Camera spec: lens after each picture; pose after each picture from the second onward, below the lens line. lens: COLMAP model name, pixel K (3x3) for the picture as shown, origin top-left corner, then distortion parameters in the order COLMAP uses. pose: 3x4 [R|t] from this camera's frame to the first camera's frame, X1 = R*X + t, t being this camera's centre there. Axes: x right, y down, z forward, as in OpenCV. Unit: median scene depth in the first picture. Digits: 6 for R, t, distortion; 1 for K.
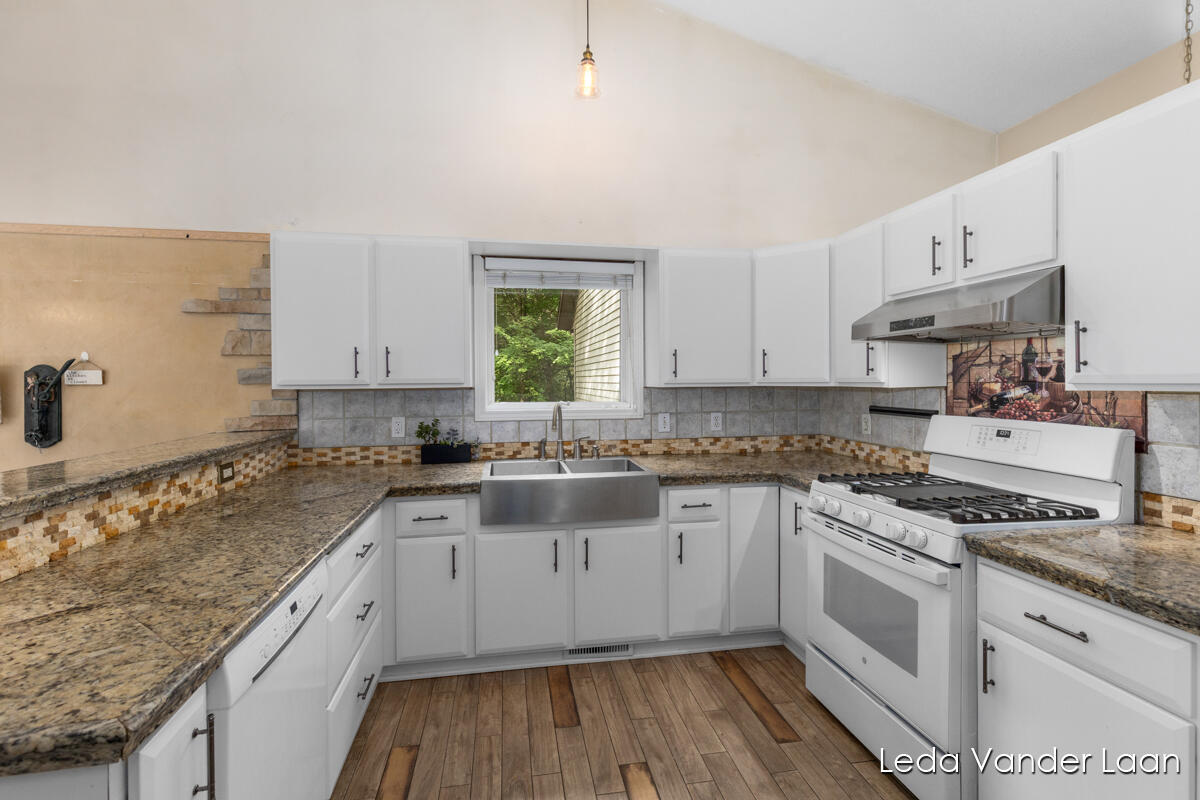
lens RADIAL K [[542.4, 0, 595.9], [0, 542.4, 387.4], [0, 0, 1]] dist [0.010904, -0.001796]
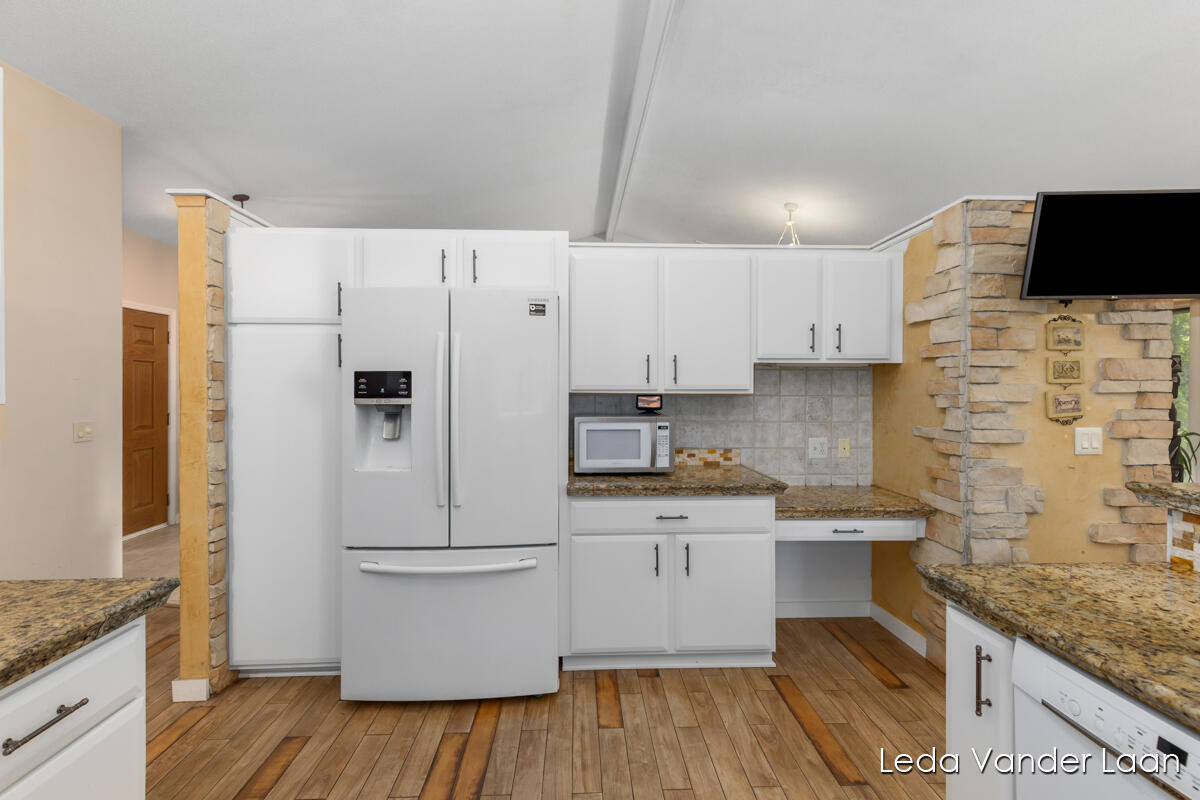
lens RADIAL K [[542.4, 0, 604.4], [0, 542.4, 393.9], [0, 0, 1]] dist [0.010904, -0.001796]
pose [[-0.993046, 0.004079, 0.117653, 0.002542], [0.006796, 0.999719, 0.022701, -0.008043], [-0.117527, 0.023343, -0.992795, 0.890573]]
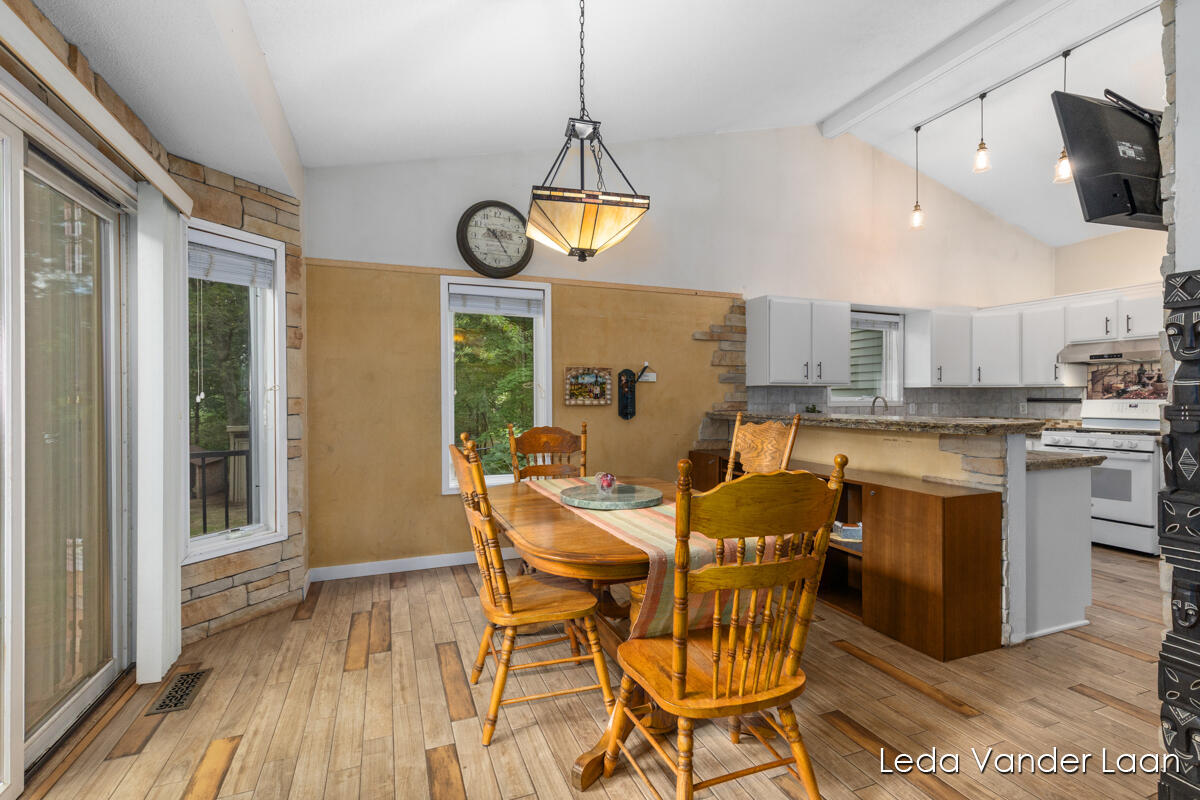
lens RADIAL K [[542.4, 0, 607.4], [0, 542.4, 400.5], [0, 0, 1]] dist [0.010904, -0.001796]
pose [[0.978758, 0.004534, 0.204969, -1.567610], [-0.002952, 0.999963, -0.008023, 0.074378], [-0.204998, 0.007247, 0.978736, -0.653966]]
